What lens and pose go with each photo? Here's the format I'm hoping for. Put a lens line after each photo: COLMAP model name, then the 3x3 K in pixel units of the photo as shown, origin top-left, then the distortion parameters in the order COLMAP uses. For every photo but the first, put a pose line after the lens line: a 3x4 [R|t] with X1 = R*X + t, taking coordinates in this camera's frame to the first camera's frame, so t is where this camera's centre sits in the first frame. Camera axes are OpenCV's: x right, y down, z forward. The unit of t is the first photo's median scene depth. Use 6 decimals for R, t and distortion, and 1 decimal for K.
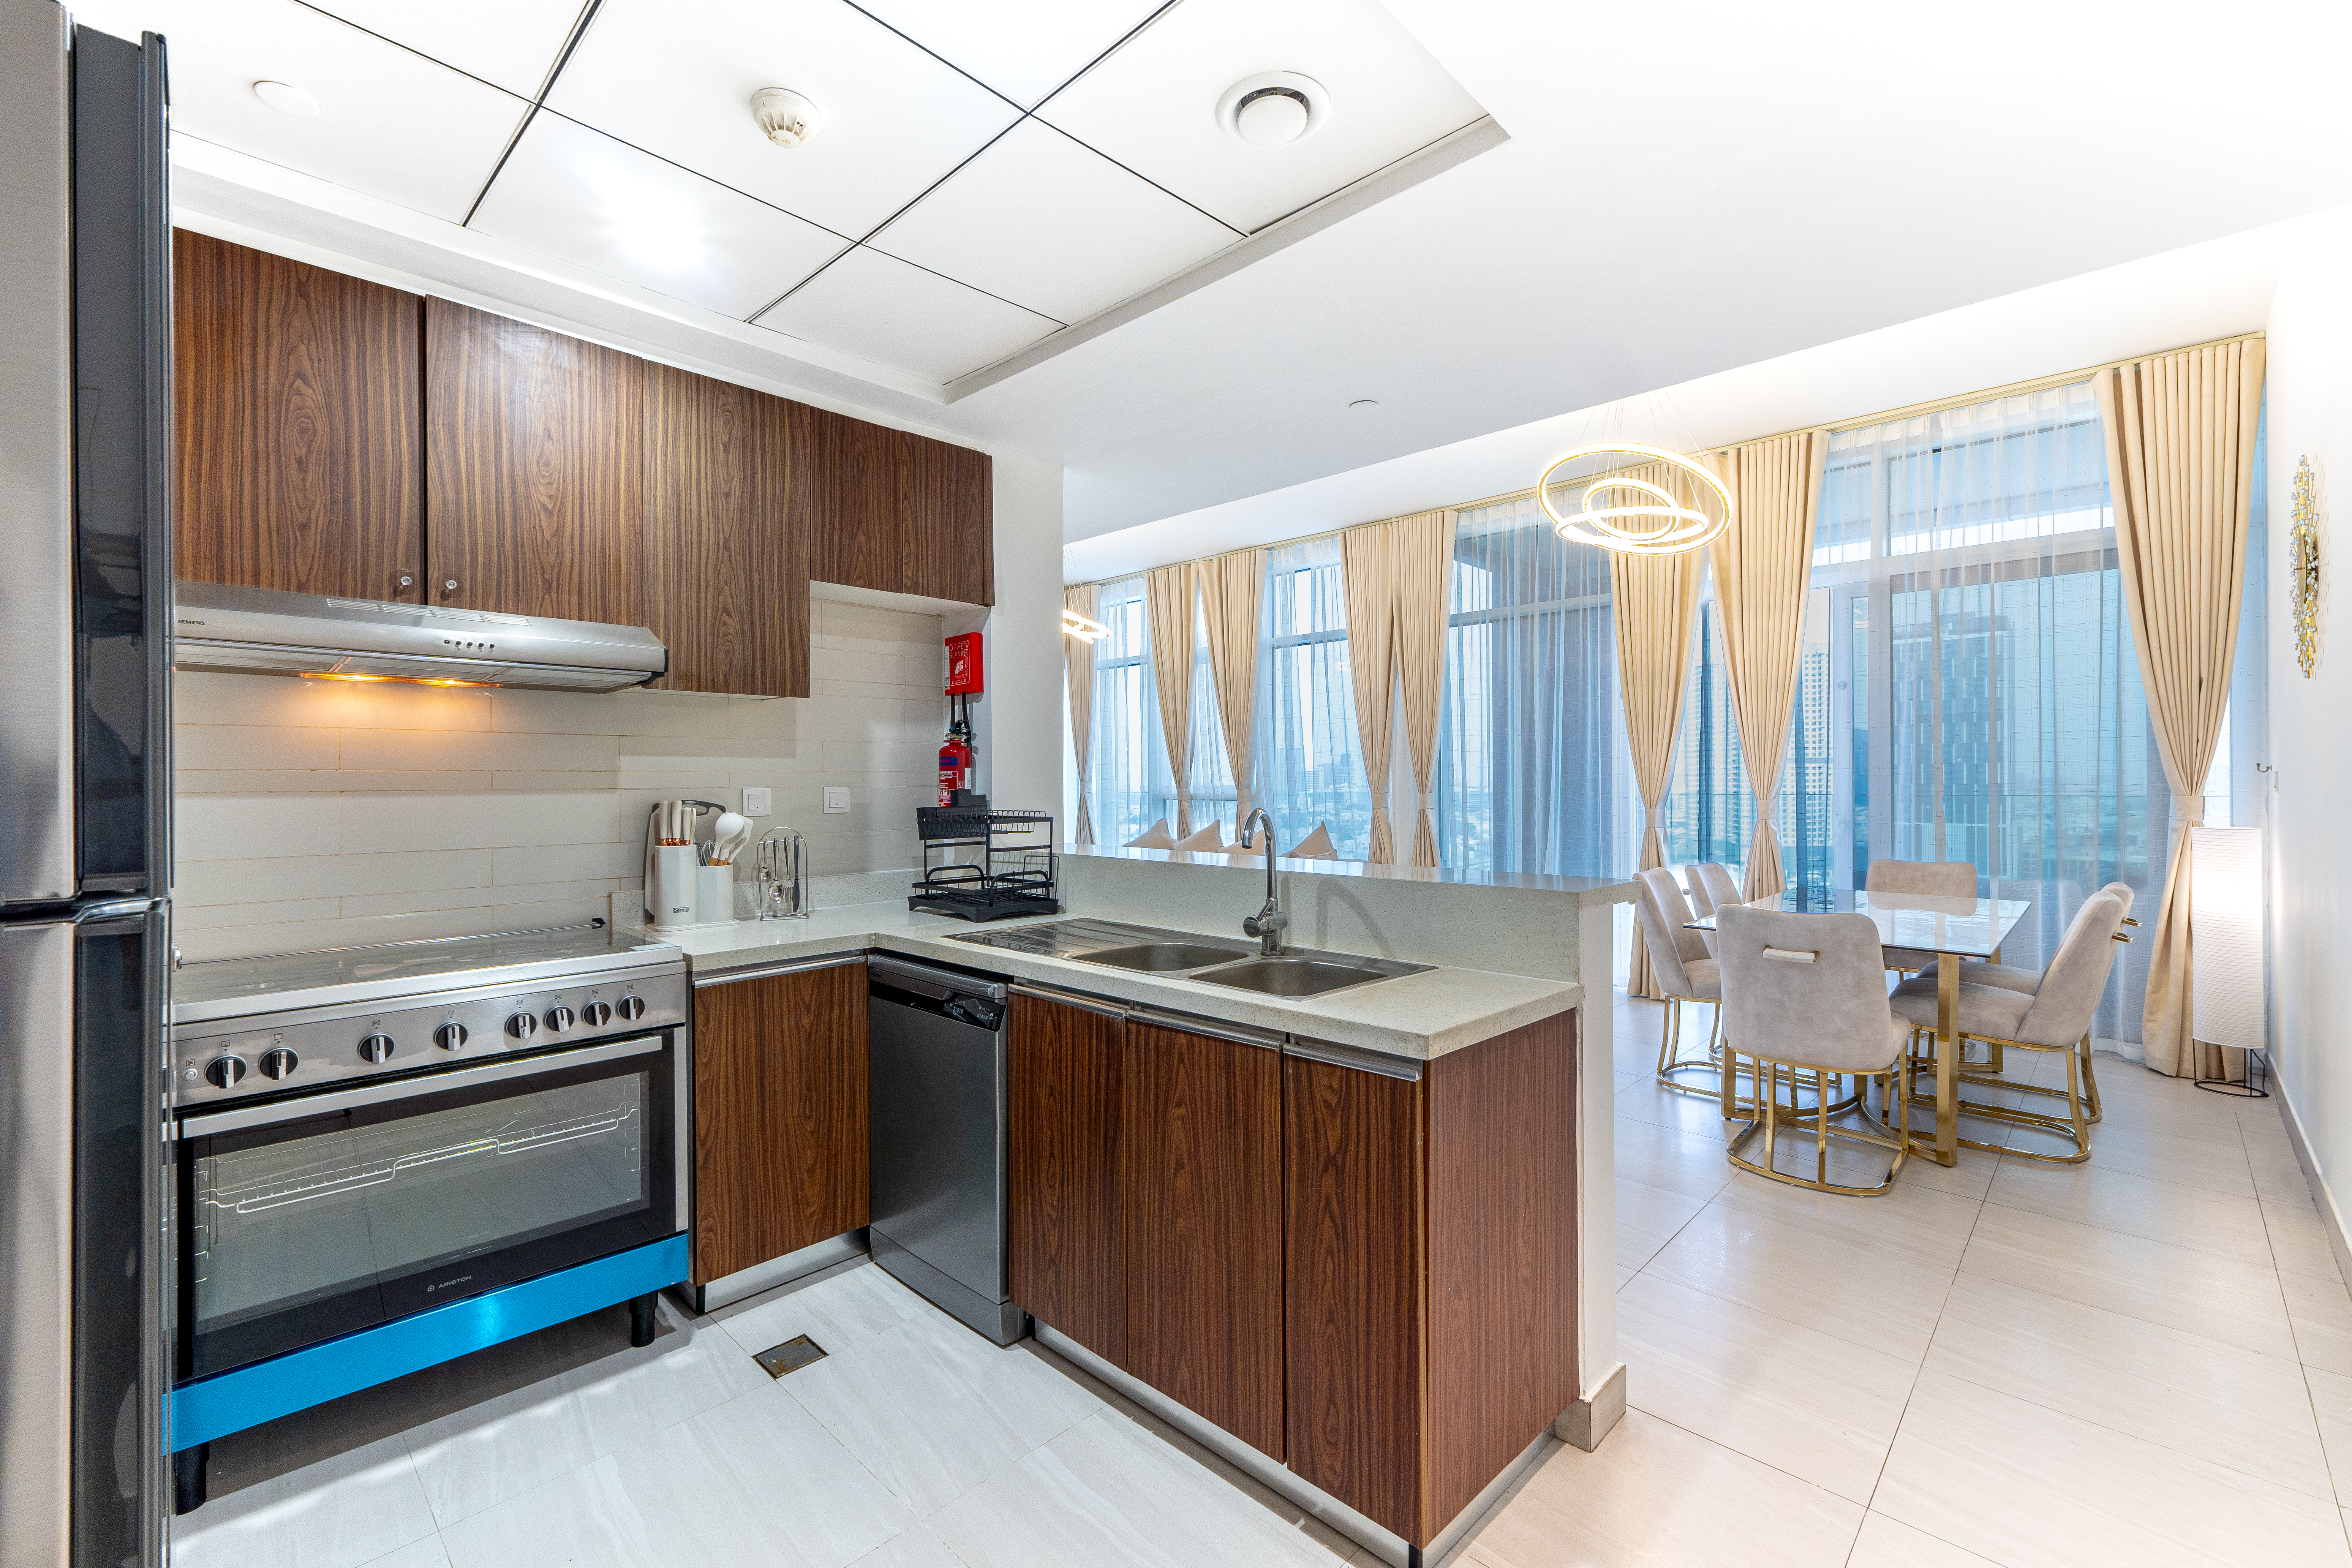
lens RADIAL K [[984.5, 0, 1169.2], [0, 984.5, 777.9], [0, 0, 1]] dist [0.003377, 0.000174]
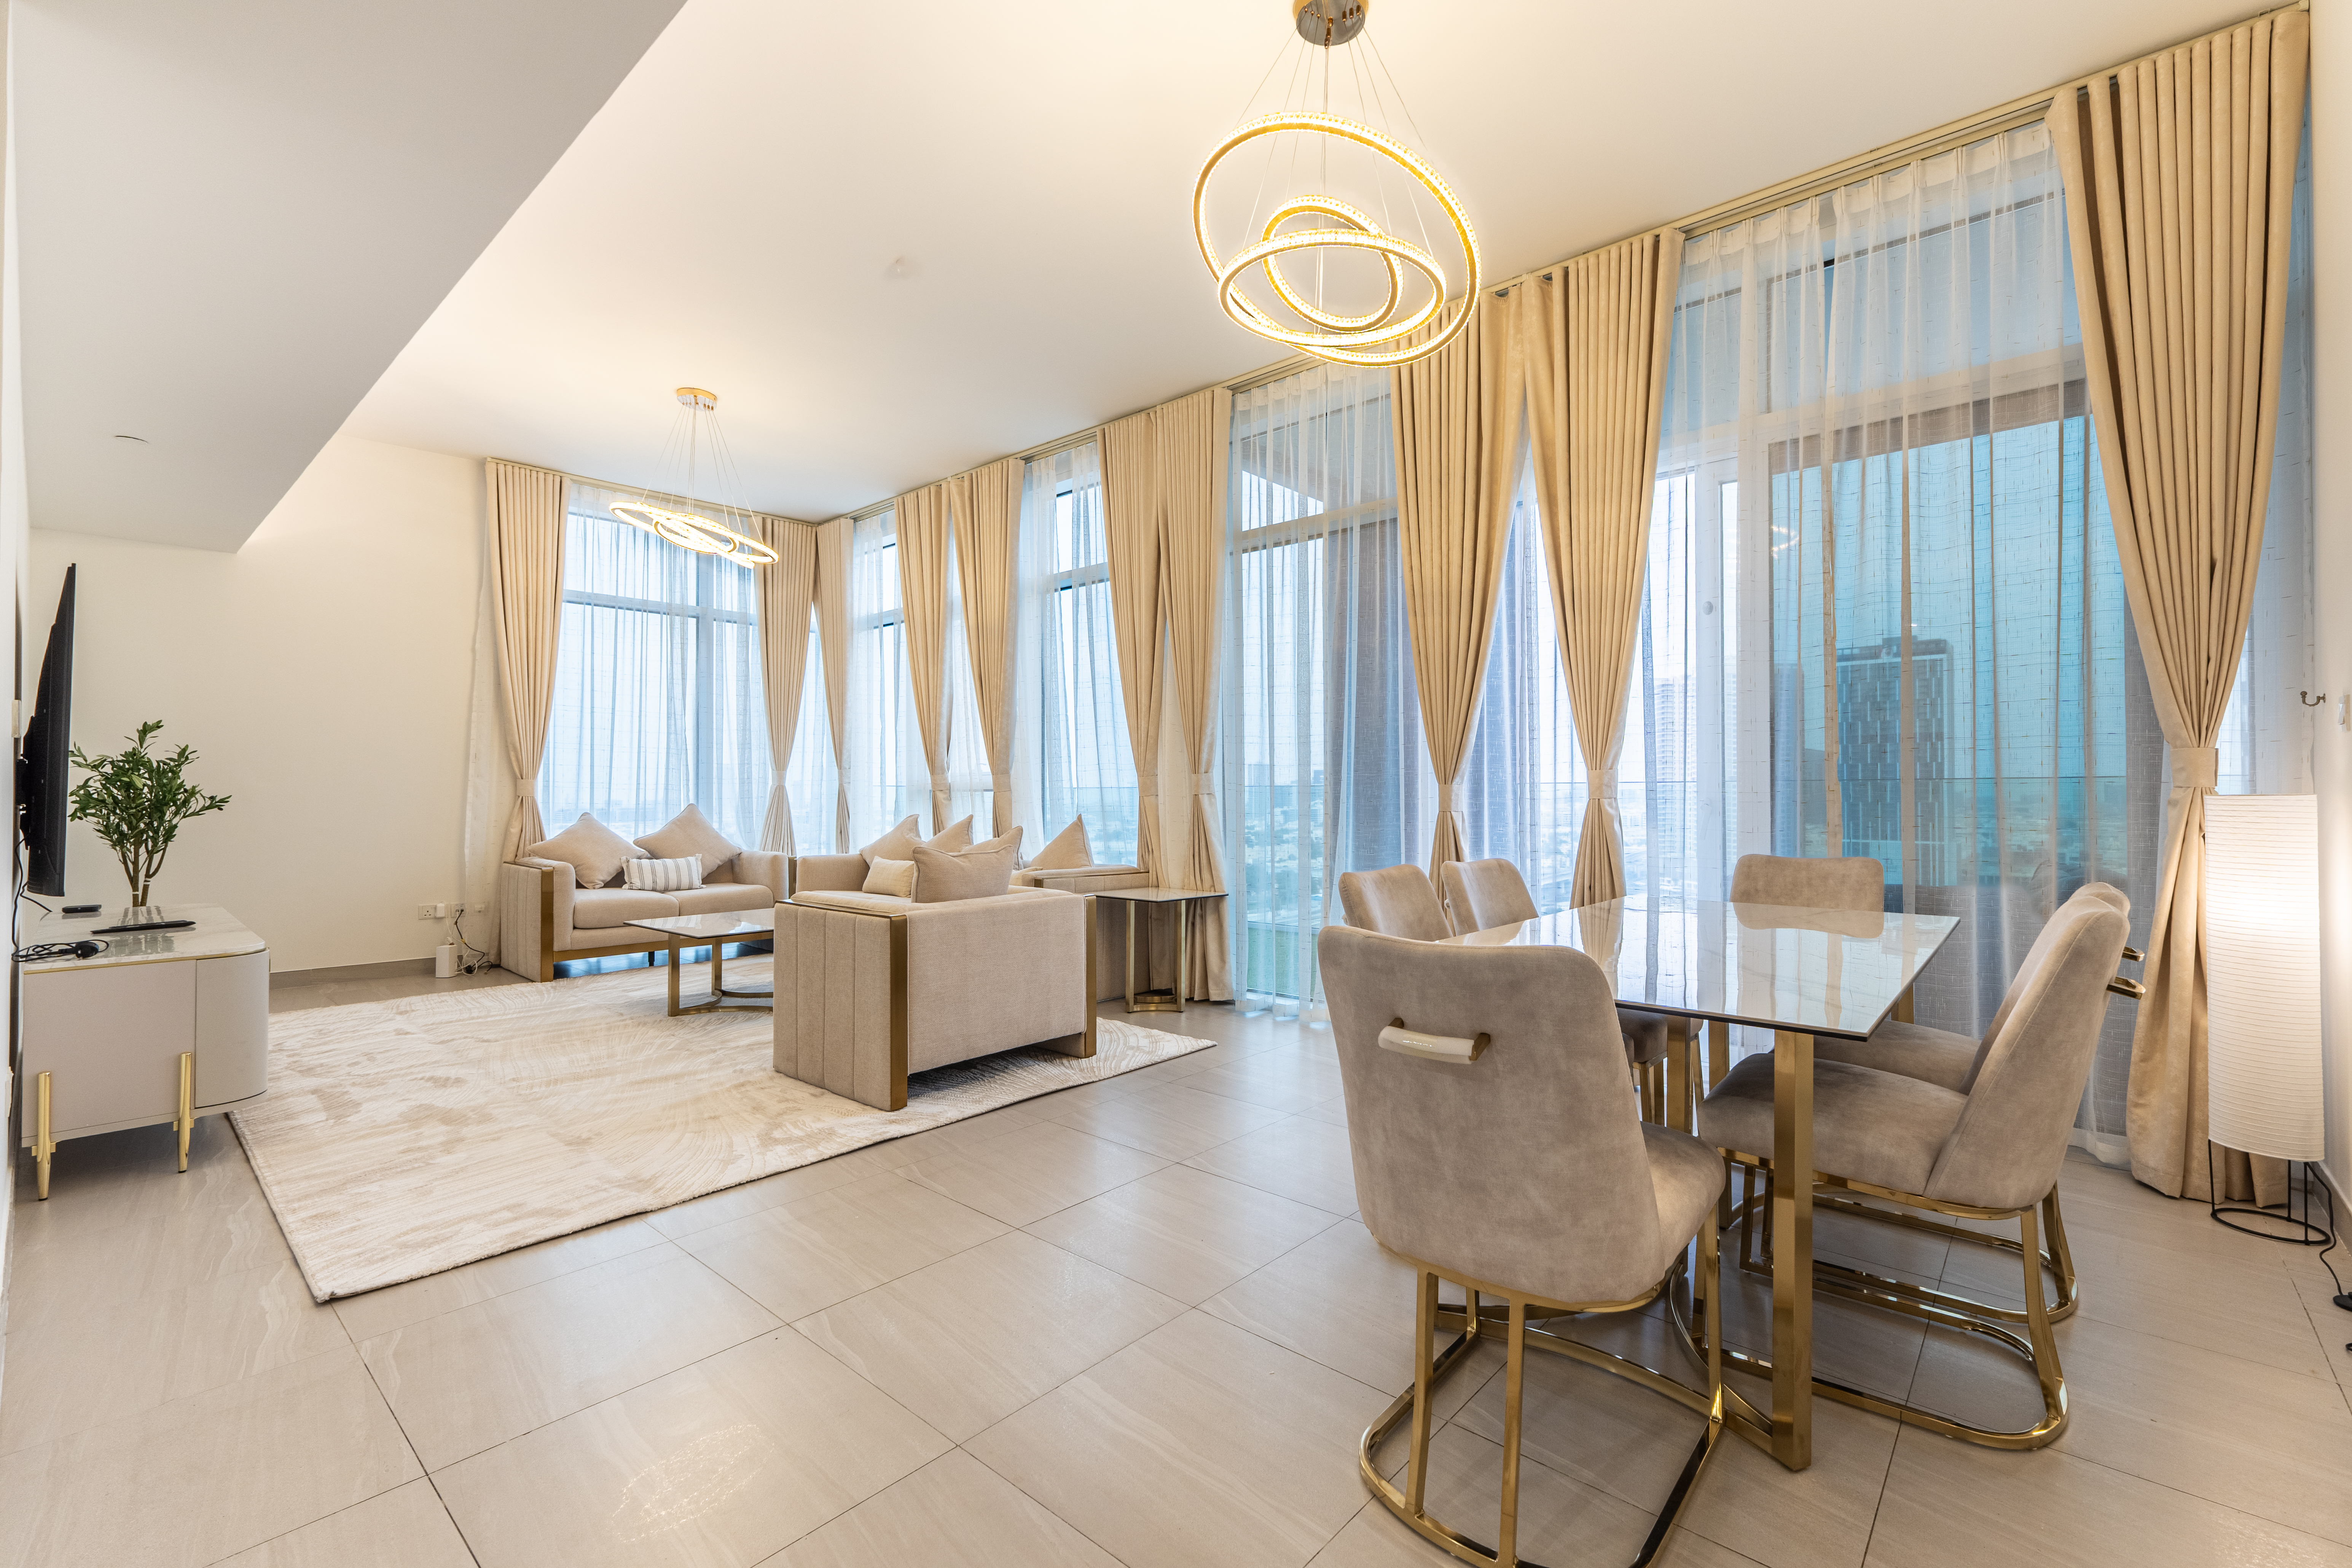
lens RADIAL K [[1005.0, 0, 1215.2], [0, 1005.0, 786.1], [0, 0, 1]] dist [0.002264, -0.000181]
pose [[0.997206, 0.004519, 0.074568, 0.535084], [-0.003866, 0.999953, -0.008891, 0.075659], [-0.074605, 0.008578, 0.997176, 0.602048]]
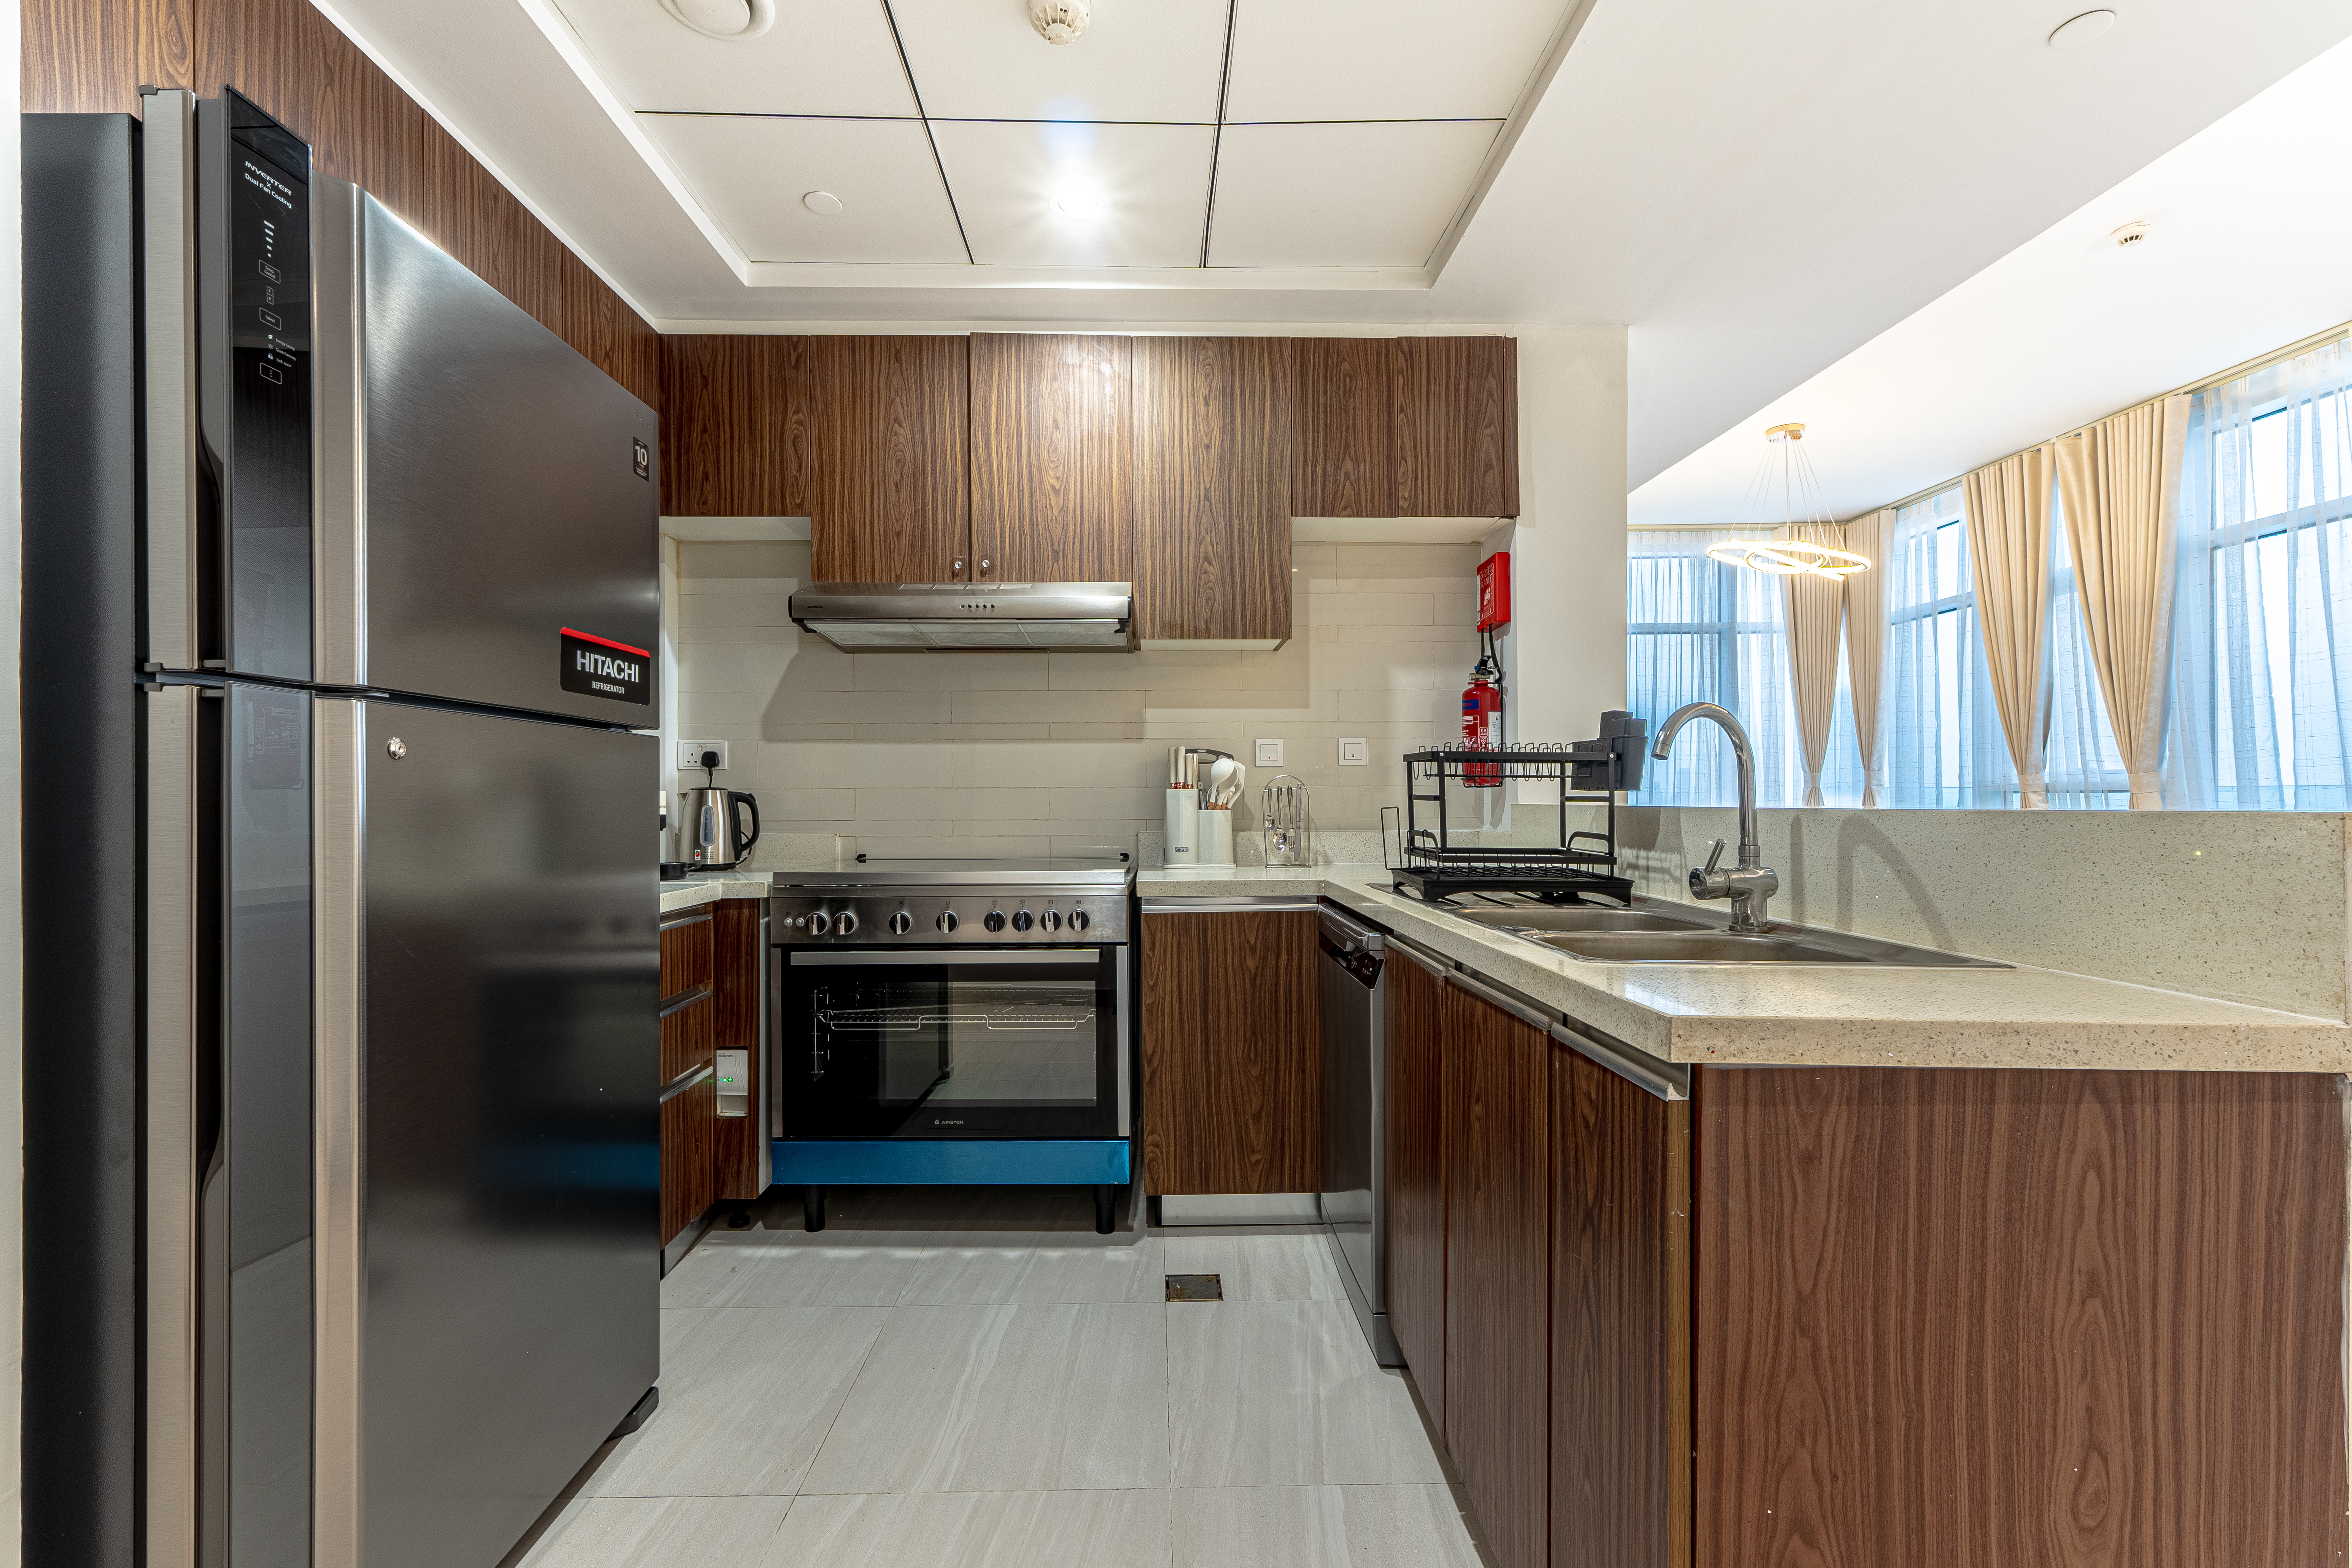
lens RADIAL K [[997.4, 0, 1162.2], [0, 997.4, 797.9], [0, 0, 1]] dist [0.002690, 0.000868]
pose [[0.709778, 0.001794, -0.704423, 0.238213], [0.000857, 0.999994, 0.003411, 0.071909], [0.704425, -0.003025, 0.709772, 0.213156]]
